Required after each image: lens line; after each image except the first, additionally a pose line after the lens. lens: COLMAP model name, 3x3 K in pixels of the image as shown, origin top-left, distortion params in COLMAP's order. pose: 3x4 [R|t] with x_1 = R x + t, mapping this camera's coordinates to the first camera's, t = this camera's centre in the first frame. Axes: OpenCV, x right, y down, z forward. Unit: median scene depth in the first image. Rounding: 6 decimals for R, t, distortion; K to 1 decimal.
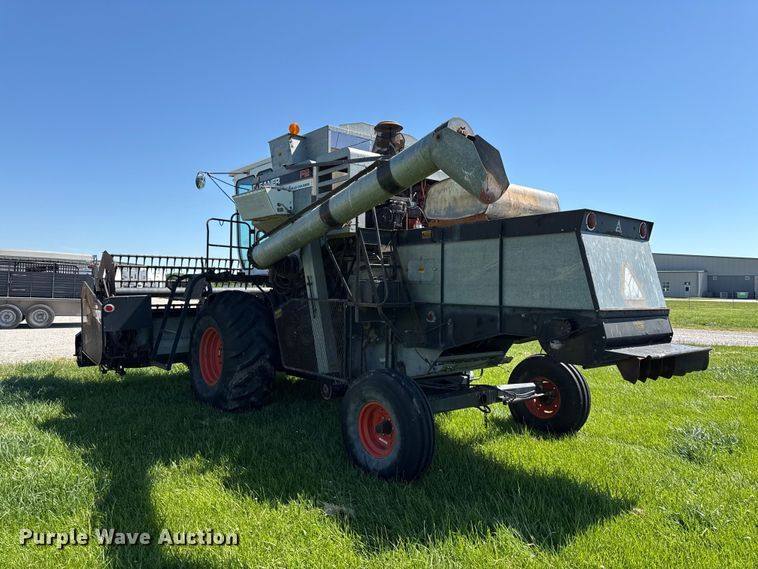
lens RADIAL K [[529.4, 0, 379.3], [0, 529.4, 278.5], [0, 0, 1]] dist [0.071796, -0.084663]
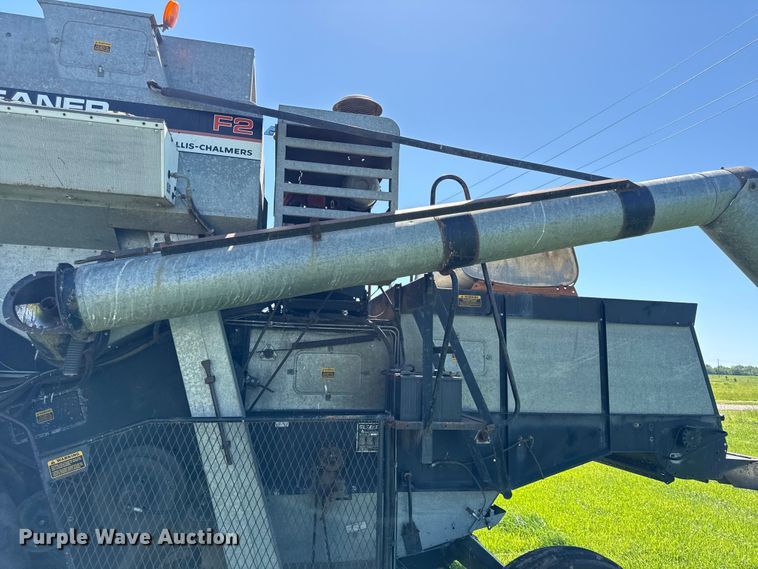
lens RADIAL K [[529.4, 0, 379.3], [0, 529.4, 278.5], [0, 0, 1]] dist [0.071796, -0.084663]
pose [[0.461437, 0.138938, 0.876226, -0.576535], [-0.036035, 0.989781, -0.137967, -0.020170], [-0.886441, 0.032088, 0.461728, 0.880647]]
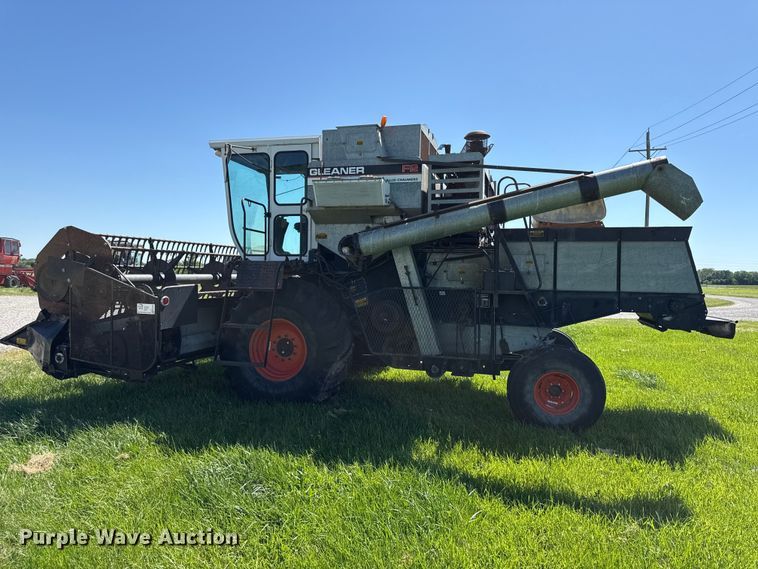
lens RADIAL K [[529.4, 0, 379.3], [0, 529.4, 278.5], [0, 0, 1]] dist [0.071796, -0.084663]
pose [[0.821819, -0.000858, 0.569748, -0.999669], [-0.014729, 0.999633, 0.022751, -0.003834], [-0.569558, -0.027089, 0.821504, 0.213712]]
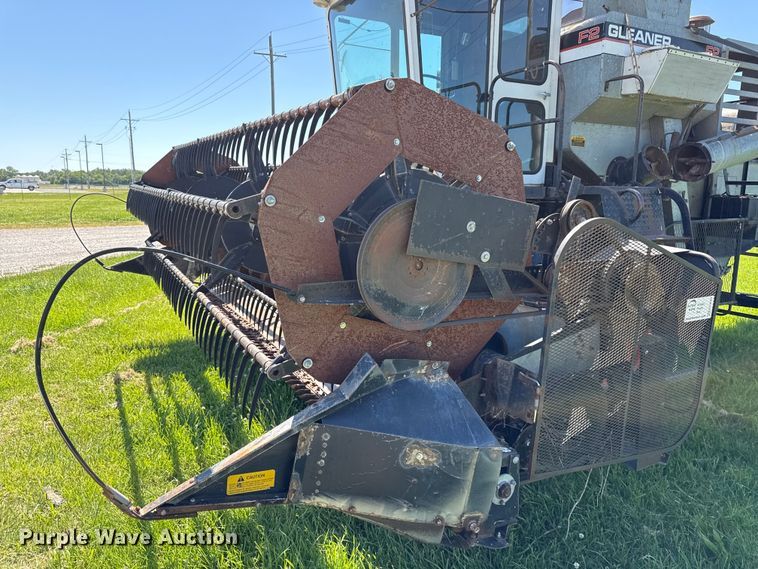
lens RADIAL K [[529.4, 0, 379.3], [0, 529.4, 278.5], [0, 0, 1]] dist [0.071796, -0.084663]
pose [[0.190236, -0.175996, 0.965834, -1.286461], [-0.025162, 0.982603, 0.184008, -0.016266], [-0.981416, -0.059307, 0.182498, 1.652986]]
